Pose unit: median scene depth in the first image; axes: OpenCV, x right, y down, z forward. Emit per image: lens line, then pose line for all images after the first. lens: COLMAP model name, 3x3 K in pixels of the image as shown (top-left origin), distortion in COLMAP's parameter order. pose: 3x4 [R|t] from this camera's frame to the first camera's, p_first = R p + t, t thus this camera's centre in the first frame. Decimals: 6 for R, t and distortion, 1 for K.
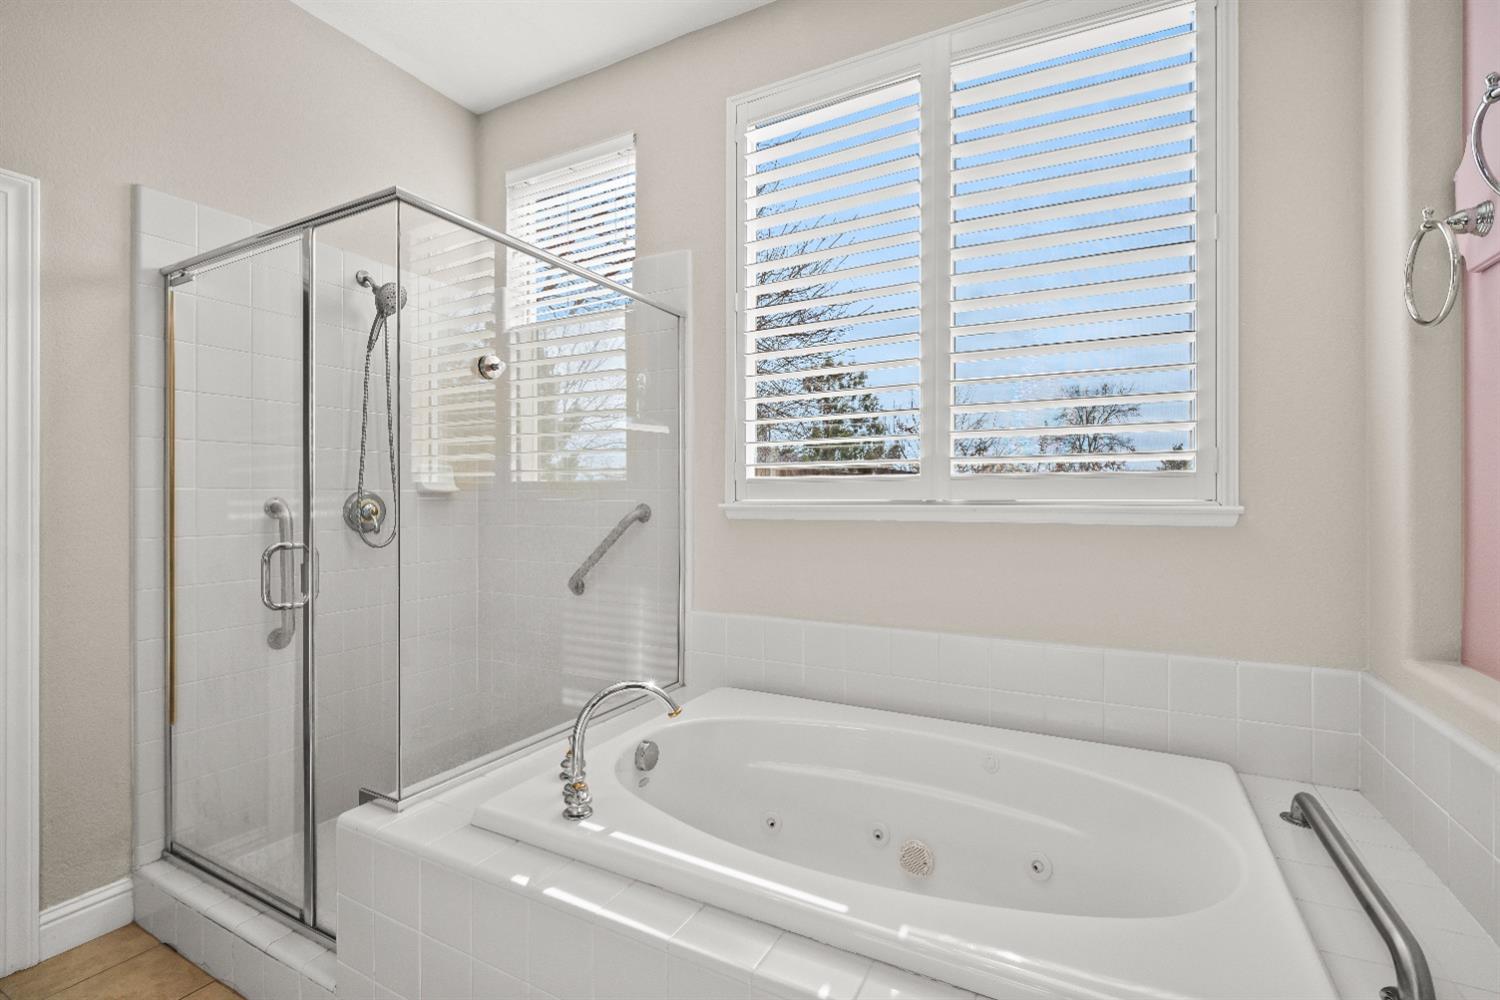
lens RADIAL K [[665.0, 0, 755.4], [0, 665.0, 498.9], [0, 0, 1]] dist [0.002092, 0.000273]
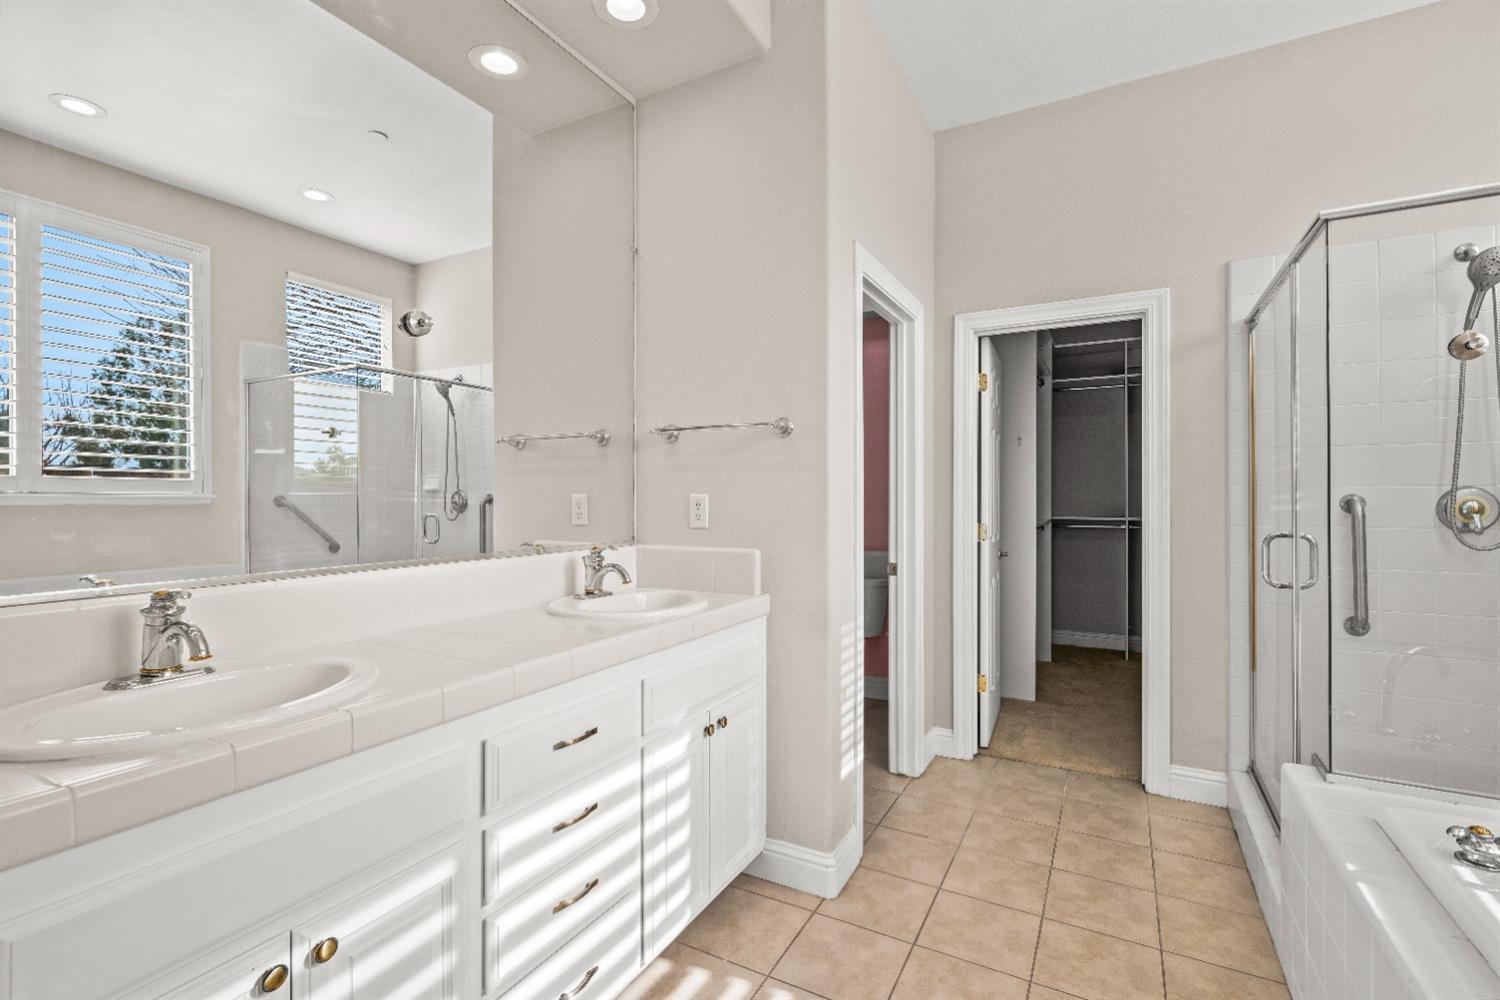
lens RADIAL K [[665.0, 0, 755.4], [0, 665.0, 498.9], [0, 0, 1]] dist [0.002092, 0.000273]
pose [[-0.011516, 0.006279, -0.999914, 0.438919], [-0.001758, 0.999979, 0.006300, 0.000512], [0.999932, 0.001830, -0.011505, 0.059929]]
